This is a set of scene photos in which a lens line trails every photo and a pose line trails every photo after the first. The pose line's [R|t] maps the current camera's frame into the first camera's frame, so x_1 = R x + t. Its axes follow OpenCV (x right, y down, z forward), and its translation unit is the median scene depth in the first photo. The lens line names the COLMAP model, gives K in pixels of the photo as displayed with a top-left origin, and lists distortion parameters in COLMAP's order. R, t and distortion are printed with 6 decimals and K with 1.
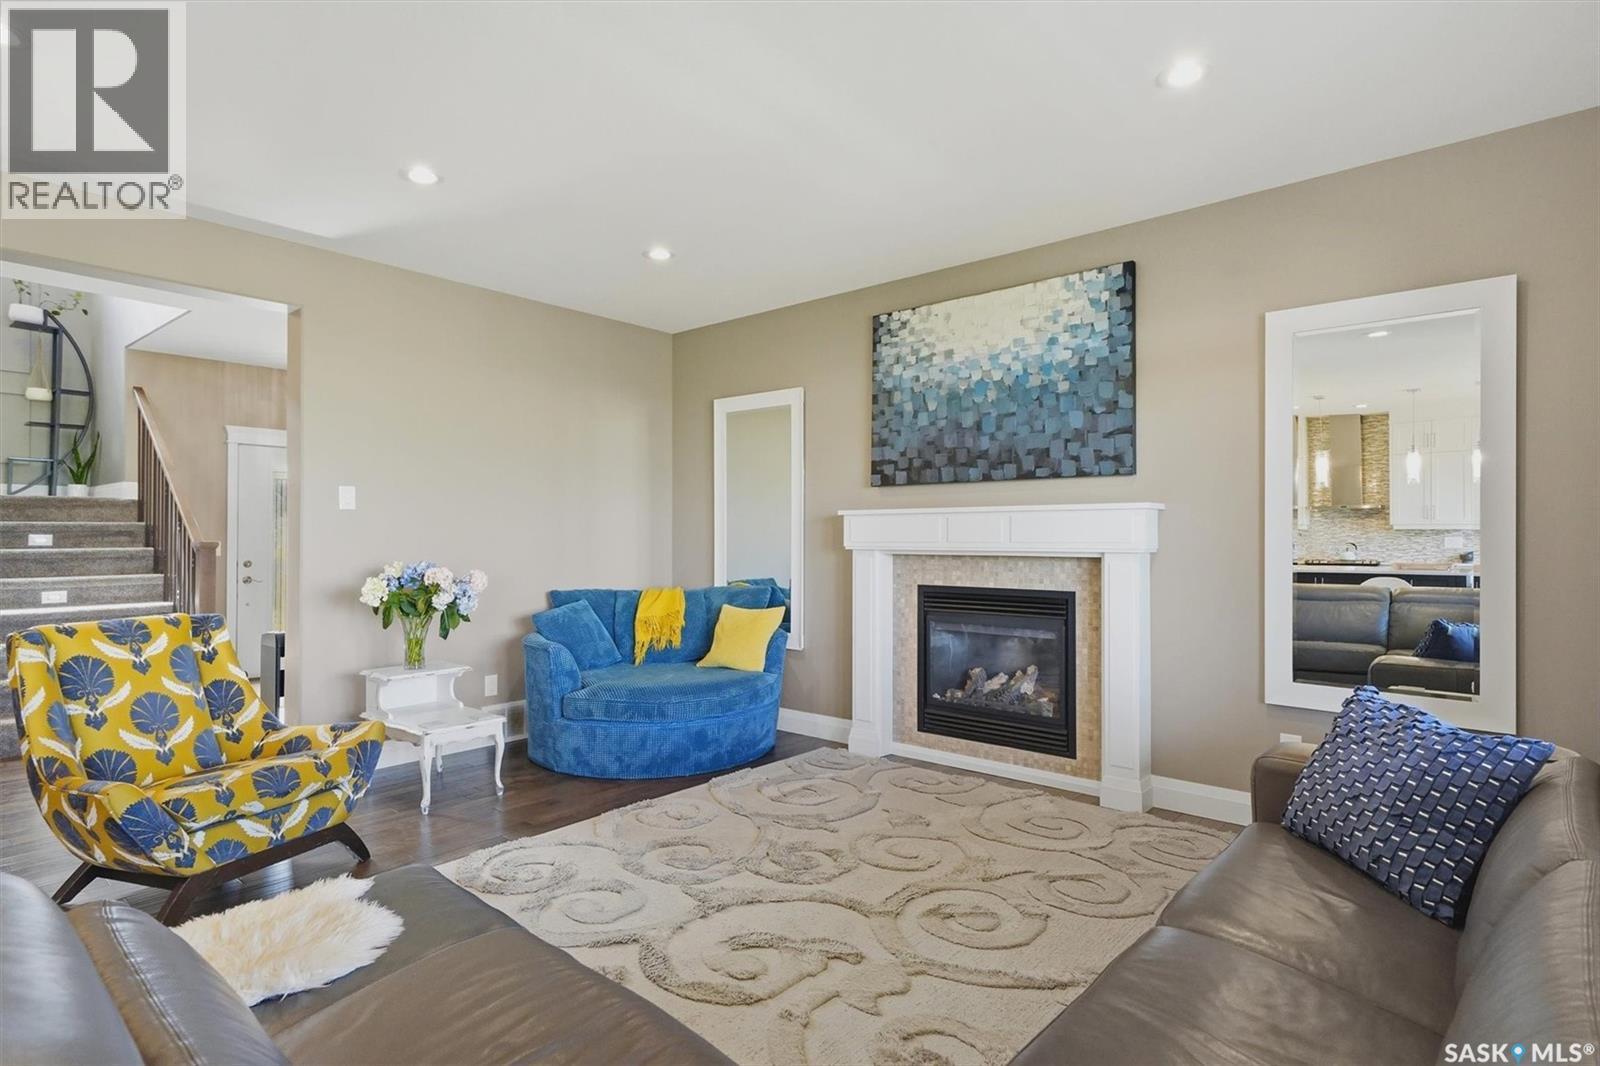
lens RADIAL K [[837.1, 0, 803.9], [0, 837.1, 525.8], [0, 0, 1]] dist [0.019948, -0.000017]
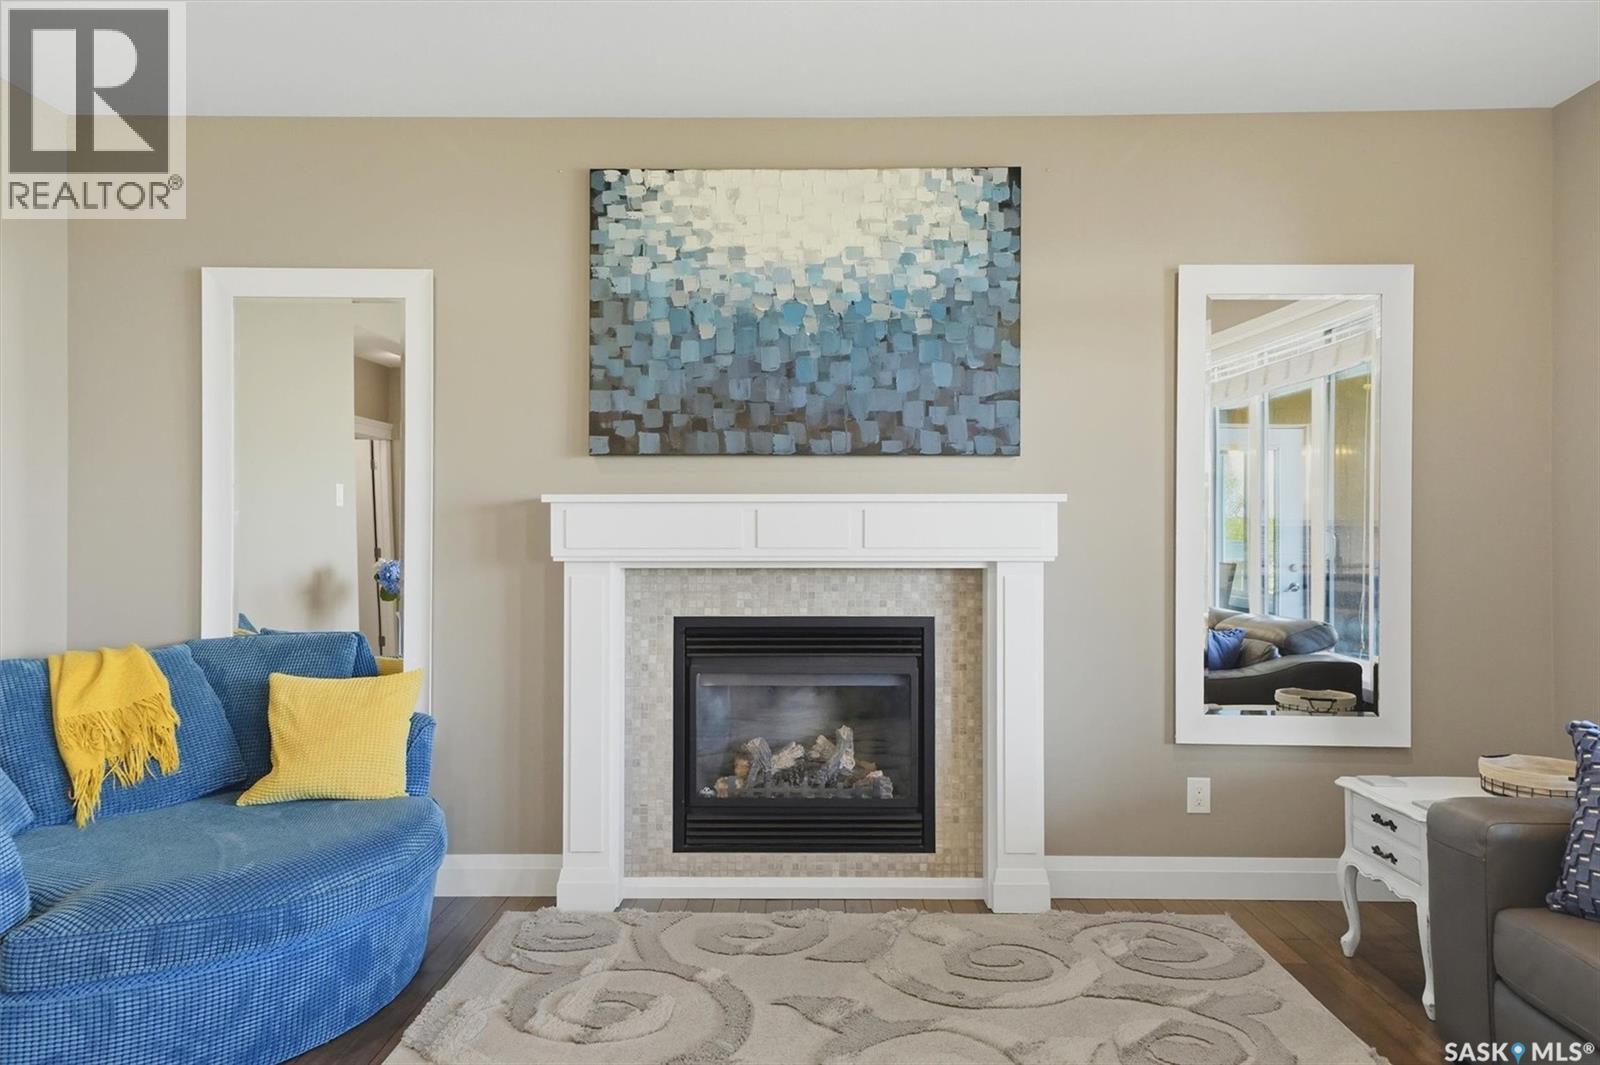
lens RADIAL K [[1105.8, 0, 800.8], [0, 1105.8, 514.7], [0, 0, 1]] dist [0.022600, 0.001495]
pose [[0.767055, 0.004359, 0.641566, -0.334646], [-0.008524, 0.999958, 0.003397, -0.009285], [-0.641524, -0.008074, 0.767060, 0.325353]]
